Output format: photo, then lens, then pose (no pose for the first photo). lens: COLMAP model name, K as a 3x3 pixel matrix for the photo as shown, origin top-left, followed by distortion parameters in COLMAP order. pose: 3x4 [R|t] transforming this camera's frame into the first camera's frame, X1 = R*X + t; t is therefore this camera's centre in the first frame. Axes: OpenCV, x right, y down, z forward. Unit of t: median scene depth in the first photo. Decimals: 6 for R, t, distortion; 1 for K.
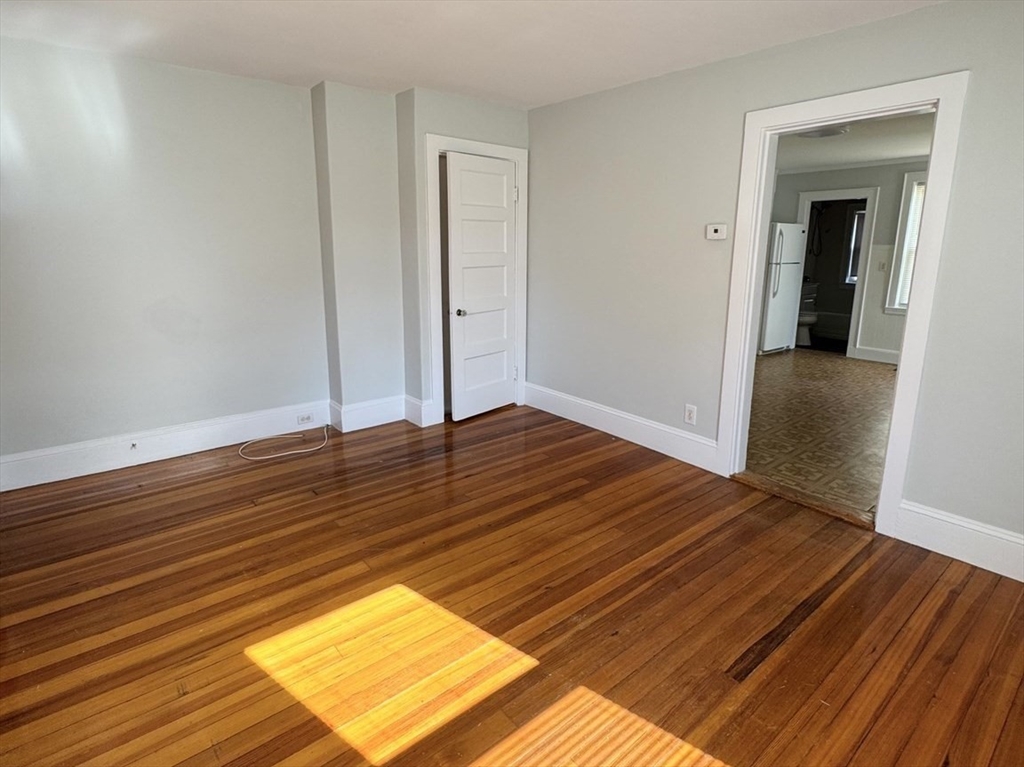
lens RADIAL K [[552.7, 0, 507.9], [0, 552.7, 383.1], [0, 0, 1]] dist [-0.003672, 0.000105]
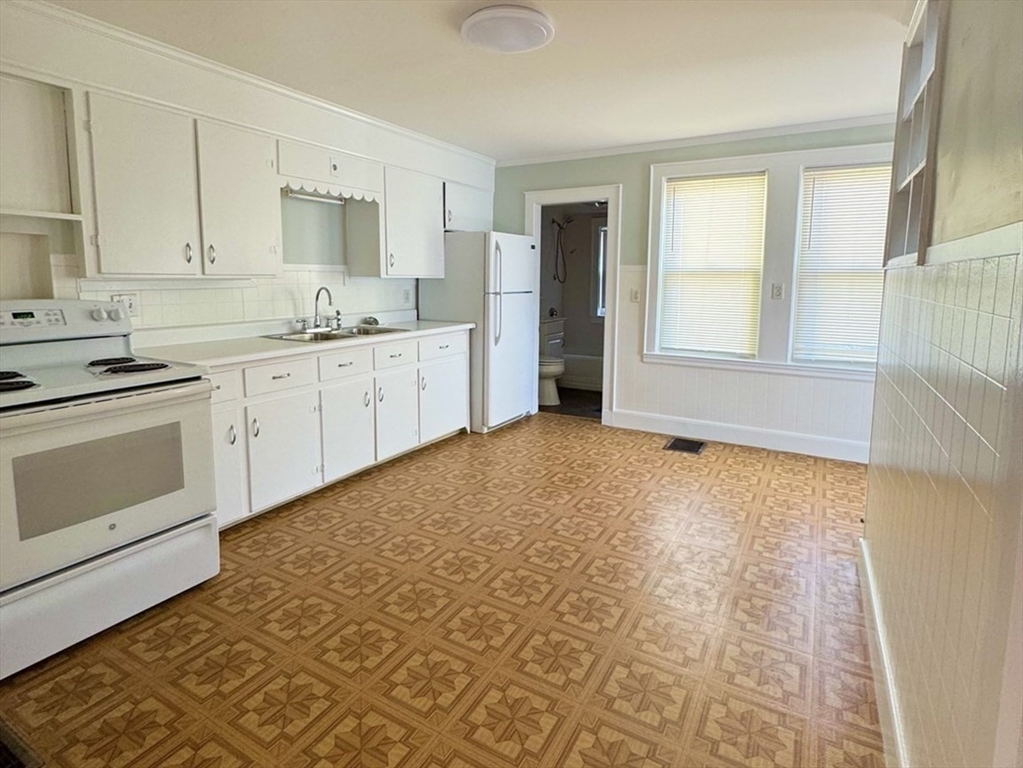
lens RADIAL K [[538.1, 0, 511.0], [0, 538.1, 381.7], [0, 0, 1]] dist [0.050397, 0.002382]
pose [[0.935035, -0.070464, 0.347482, 0.272195], [0.085929, 0.995871, -0.029278, -0.090751], [-0.343984, 0.057235, 0.937229, 0.397149]]
